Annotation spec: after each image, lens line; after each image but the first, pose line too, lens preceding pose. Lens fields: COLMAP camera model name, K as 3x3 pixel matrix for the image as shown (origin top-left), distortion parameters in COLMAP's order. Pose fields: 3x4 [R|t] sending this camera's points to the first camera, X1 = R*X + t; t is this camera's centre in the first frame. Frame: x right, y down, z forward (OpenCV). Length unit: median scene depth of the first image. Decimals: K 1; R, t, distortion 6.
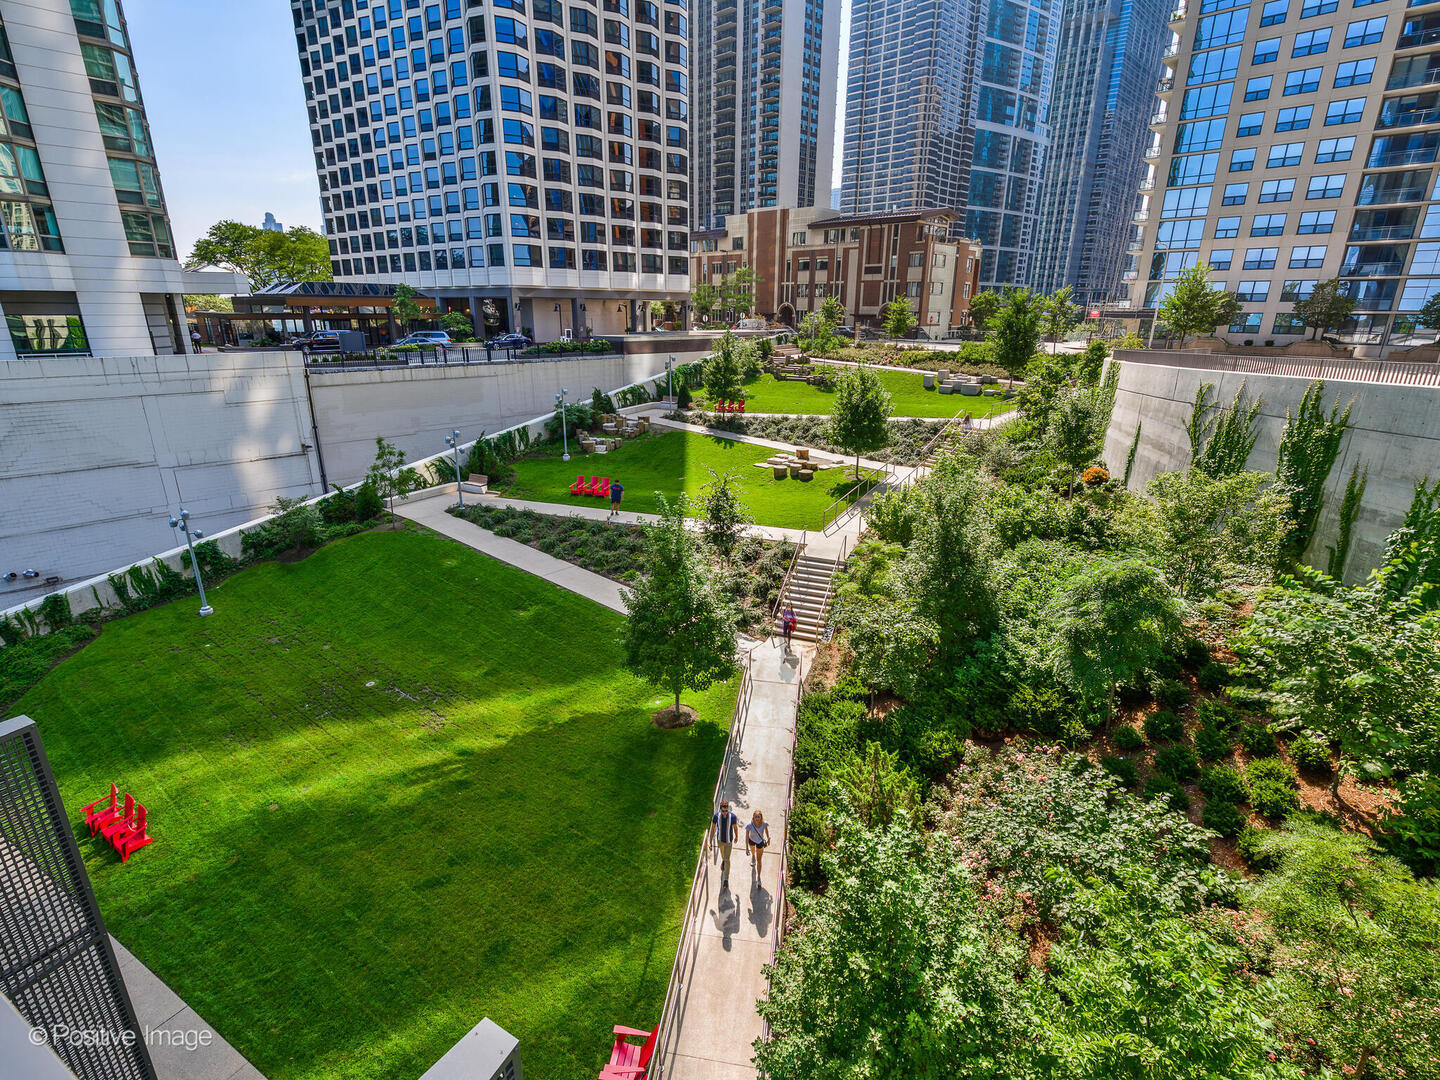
lens RADIAL K [[663.2, 0, 724.5], [0, 663.2, 594.6], [0, 0, 1]] dist [0.002835, 0.000470]
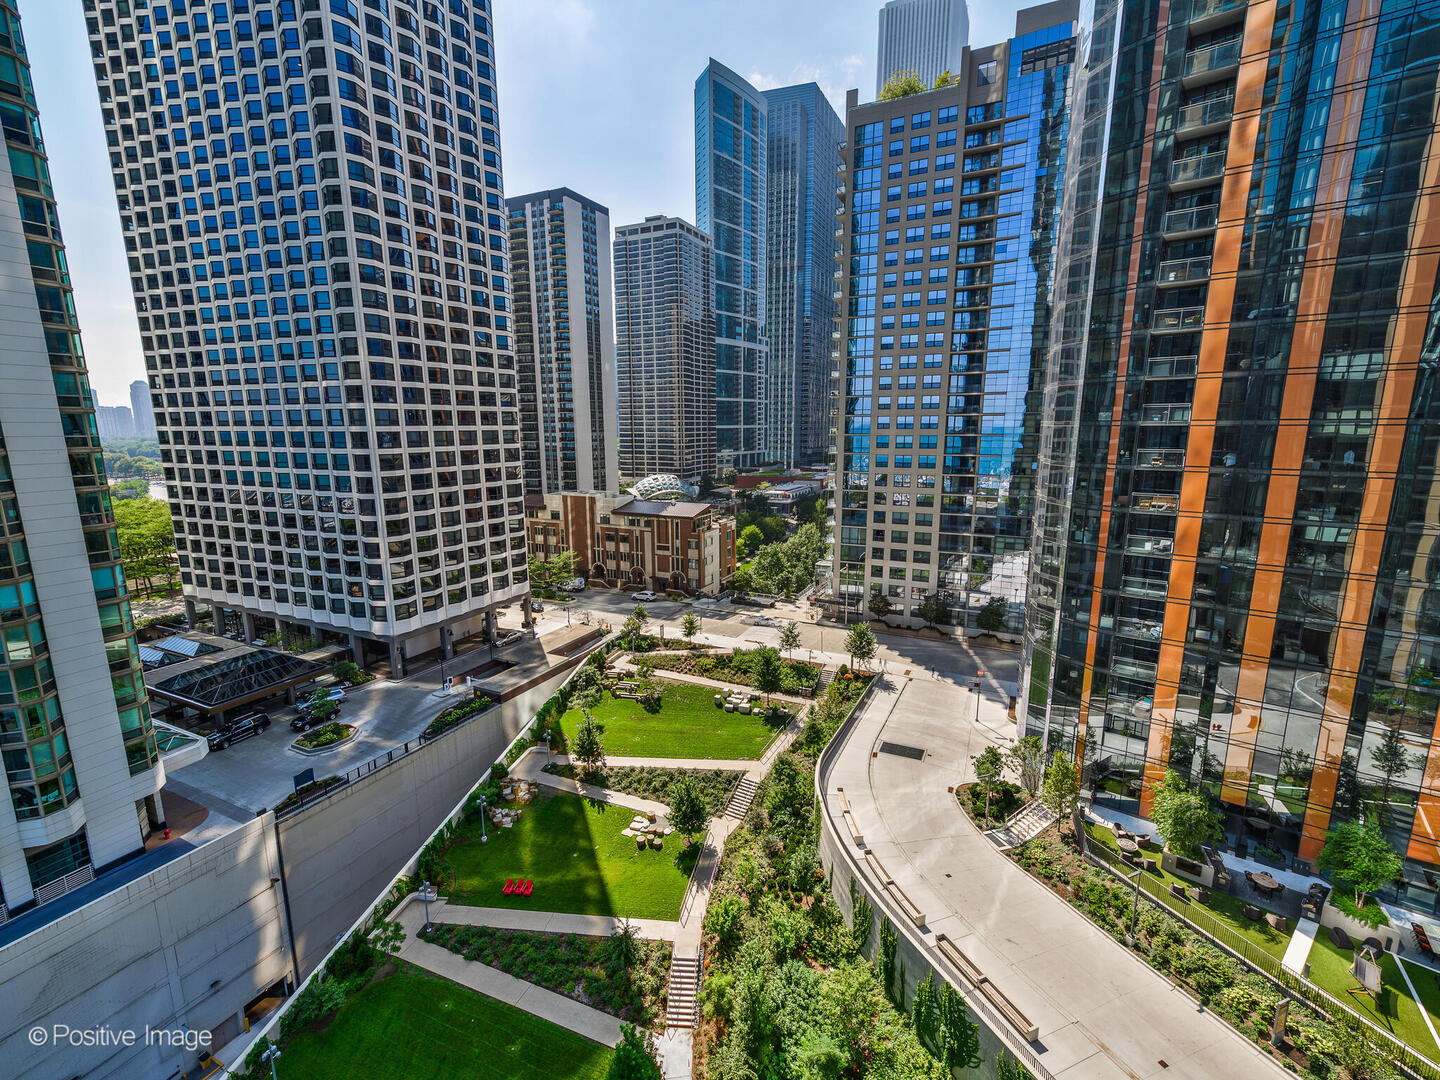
lens RADIAL K [[639.2, 0, 714.3], [0, 639.2, 549.9], [0, 0, 1]] dist [0.001623, -0.000148]
pose [[0.949417, -0.072133, 0.305620, -0.144980], [0.109958, 0.988008, -0.108396, -0.609919], [-0.294136, 0.136518, 0.945963, -0.510045]]
